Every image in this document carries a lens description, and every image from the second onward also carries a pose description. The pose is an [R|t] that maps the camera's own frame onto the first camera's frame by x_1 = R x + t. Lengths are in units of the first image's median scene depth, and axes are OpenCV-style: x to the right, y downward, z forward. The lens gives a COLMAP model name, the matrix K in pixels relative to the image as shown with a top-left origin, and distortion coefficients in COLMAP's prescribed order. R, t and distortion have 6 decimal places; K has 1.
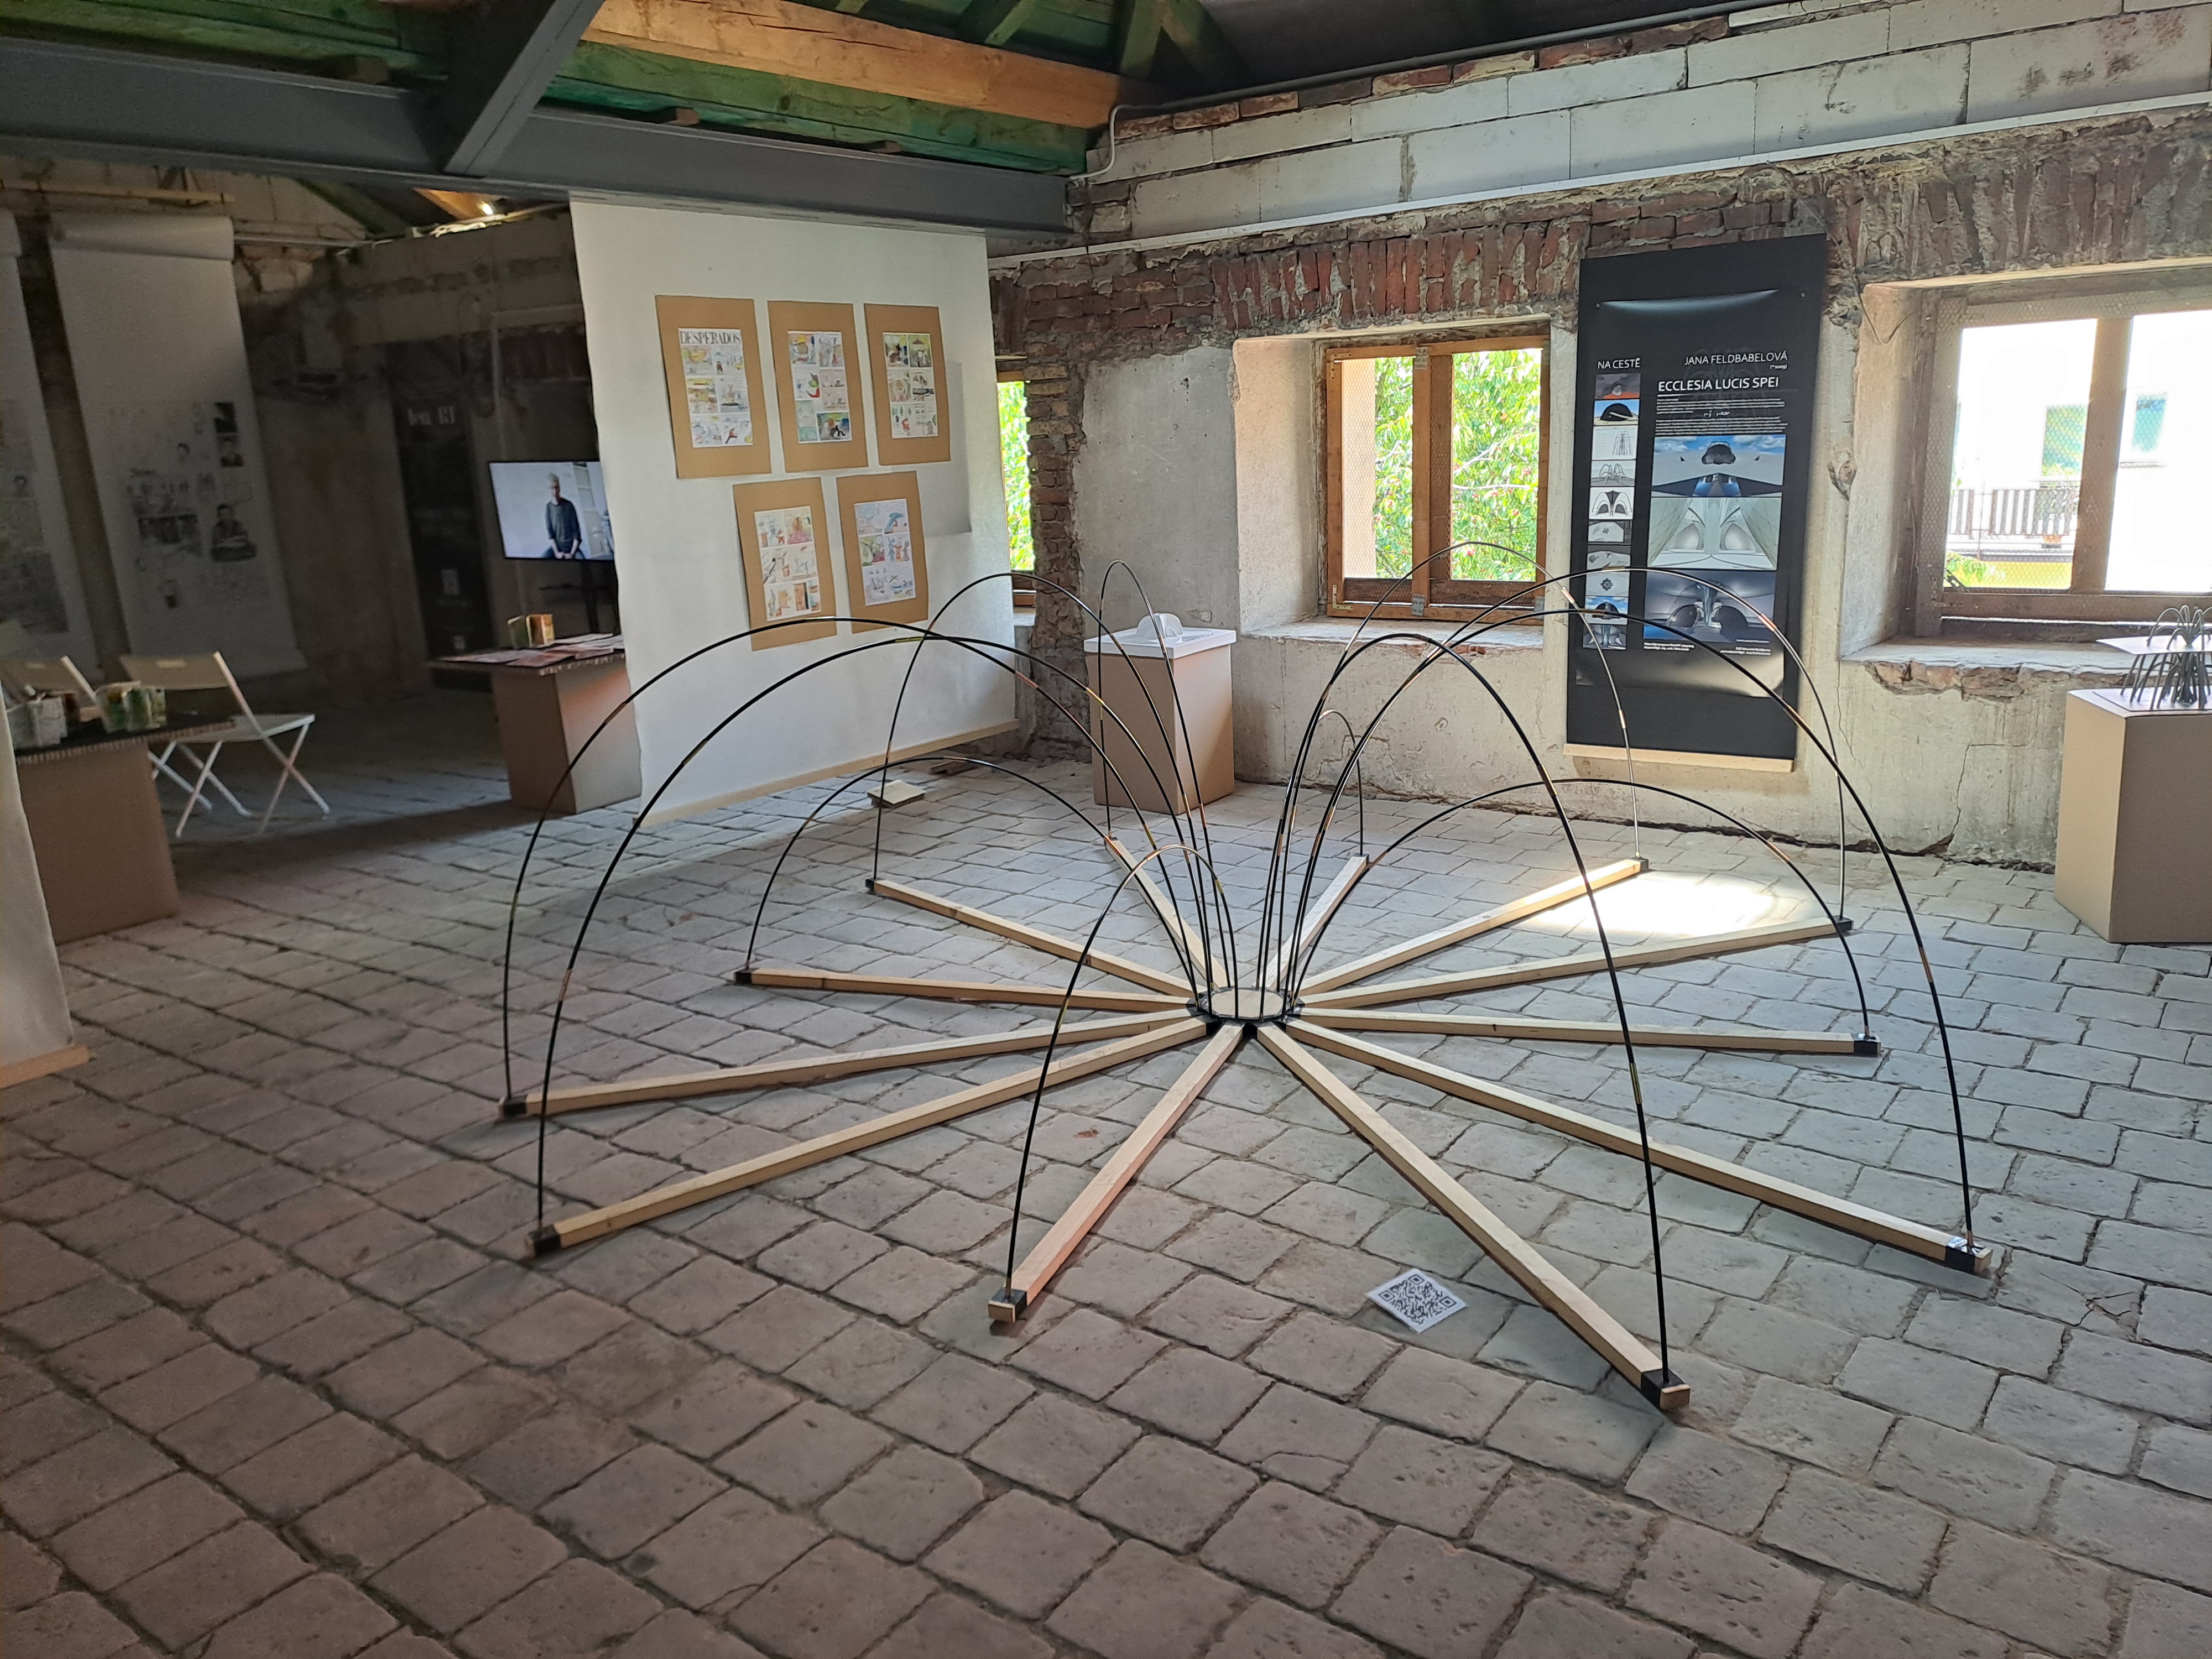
lens RADIAL K [[1604.1, 0, 1106.0], [0, 1604.1, 829.5], [0, 0, 1]] dist [0.002199, 0.000695]
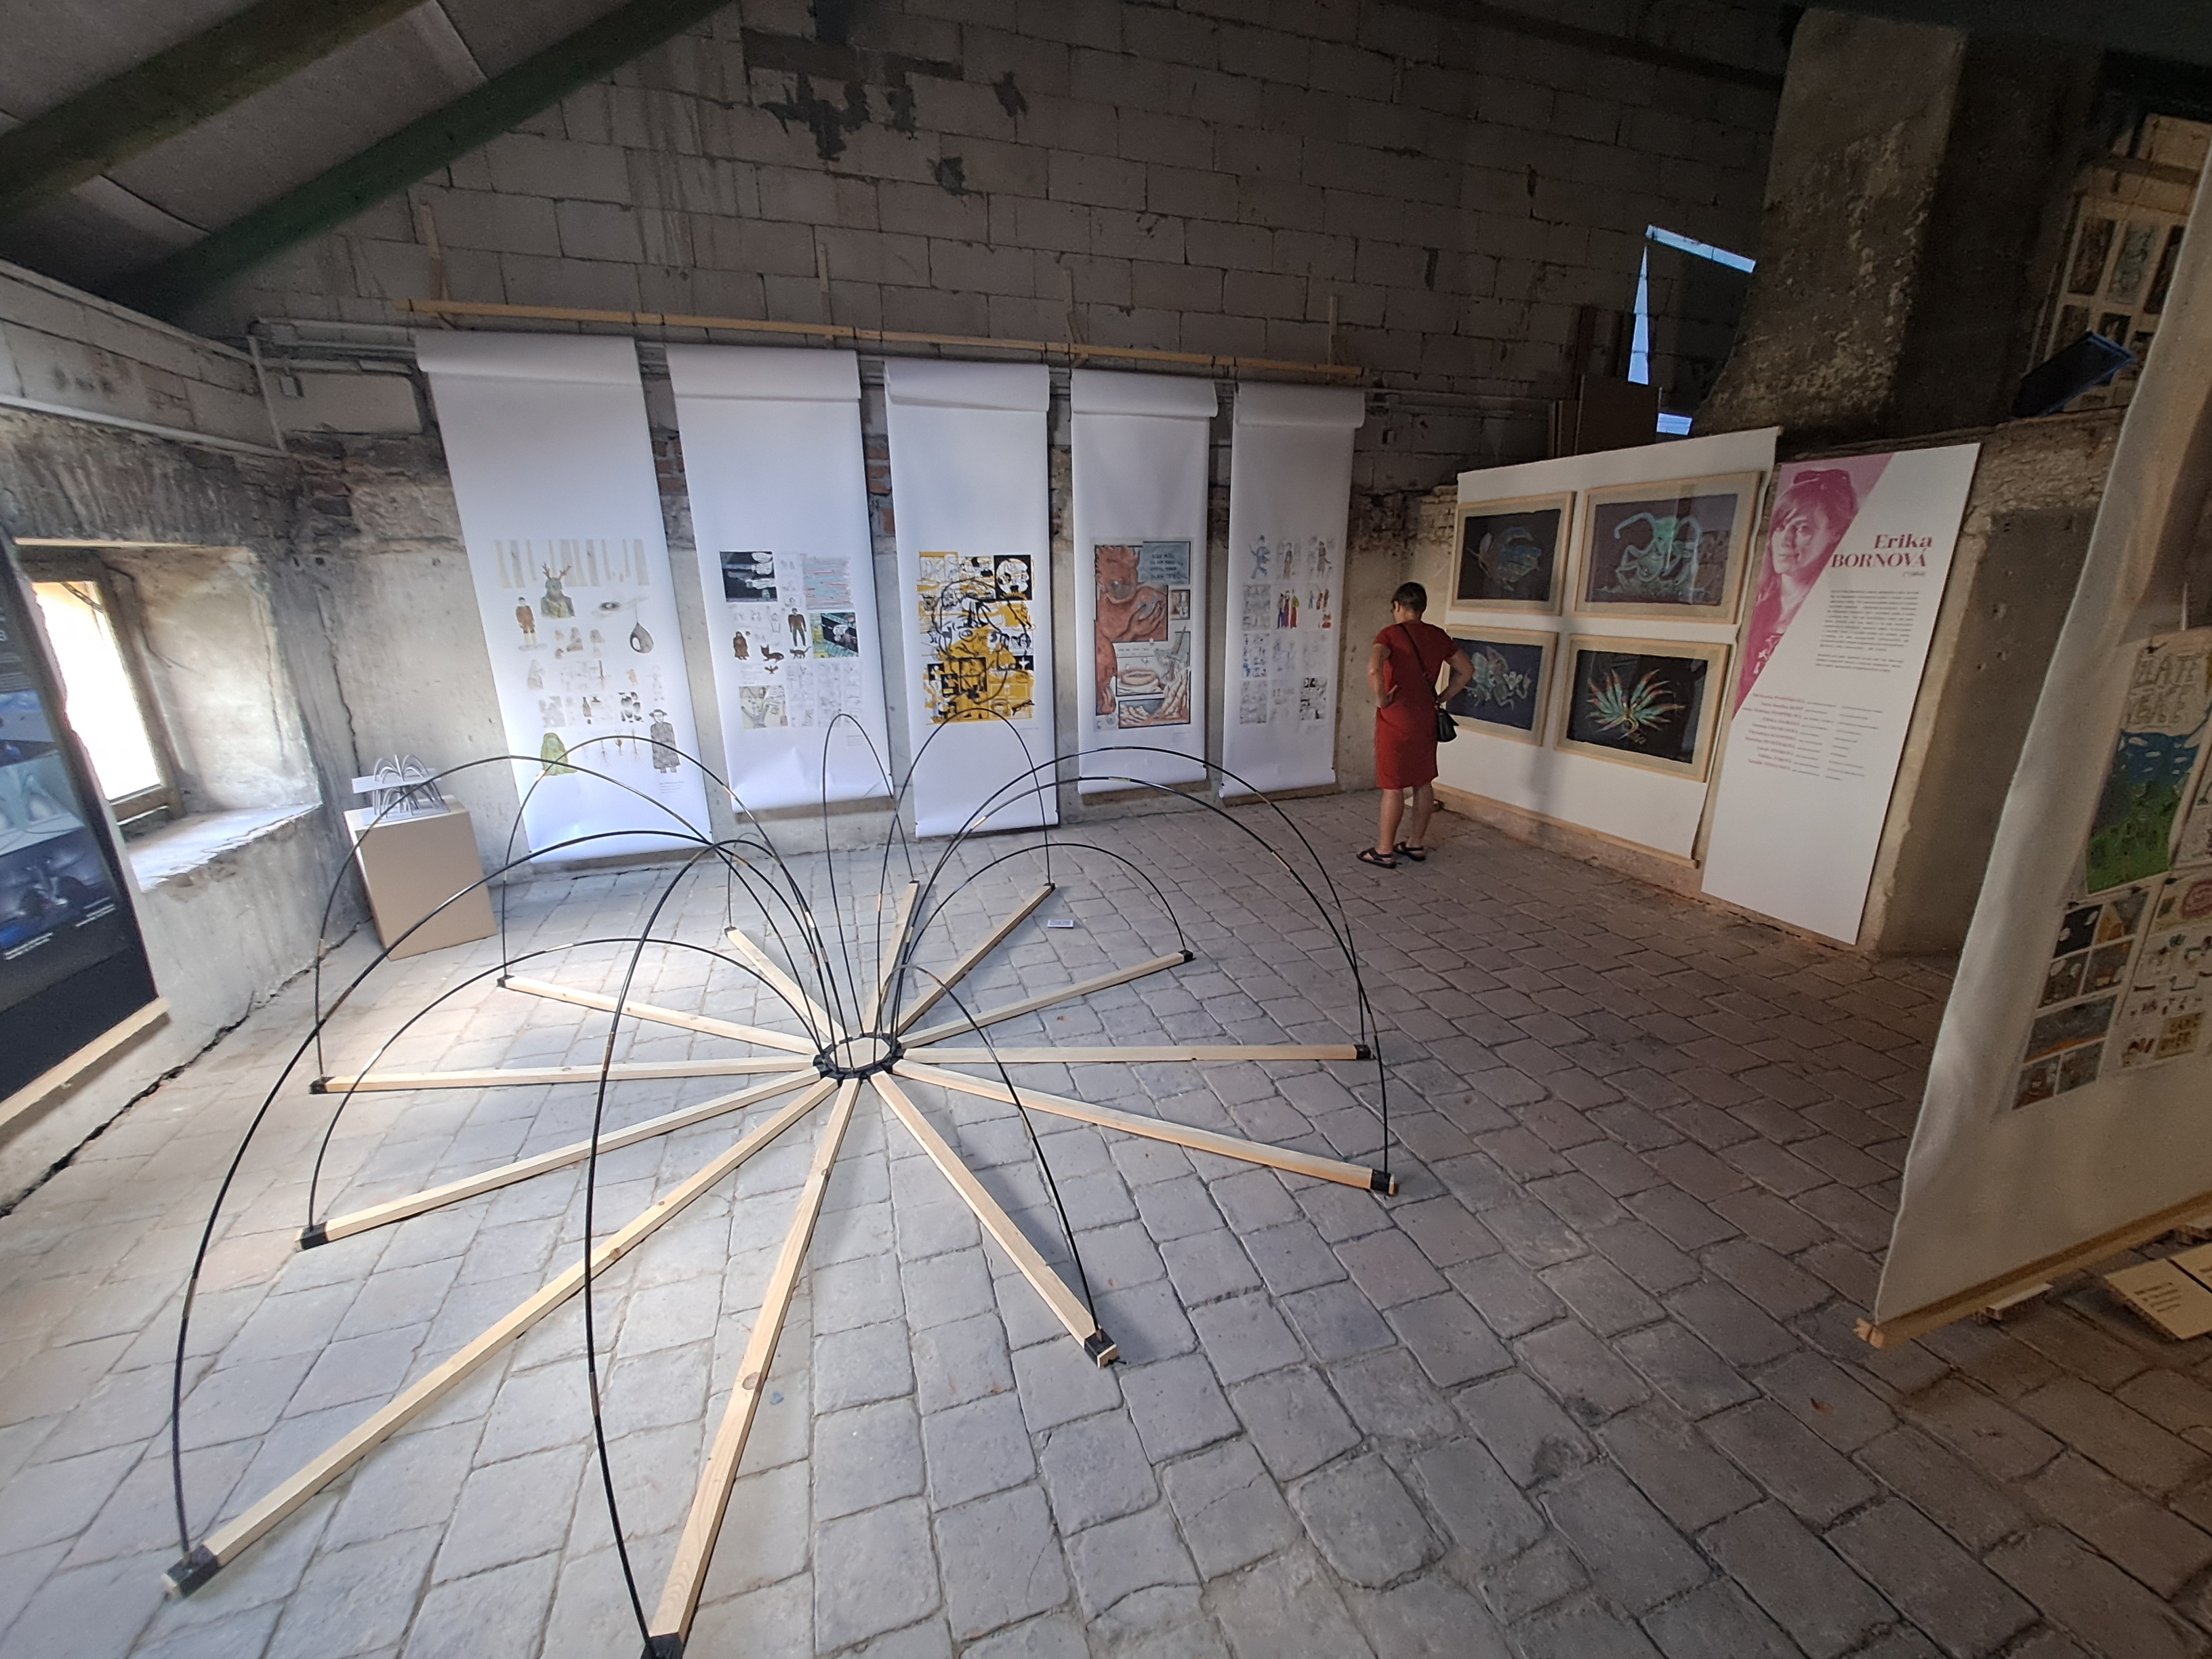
lens RADIAL K [[873.5, 0, 1106.0], [0, 873.5, 829.5], [0, 0, 1]] dist [0.000016, -0.000007]
pose [[-0.823927, -0.109308, 0.556055, -0.376540], [0.183373, 0.877006, 0.444111, -0.276523], [-0.536208, 0.467880, -0.702545, 1.024024]]
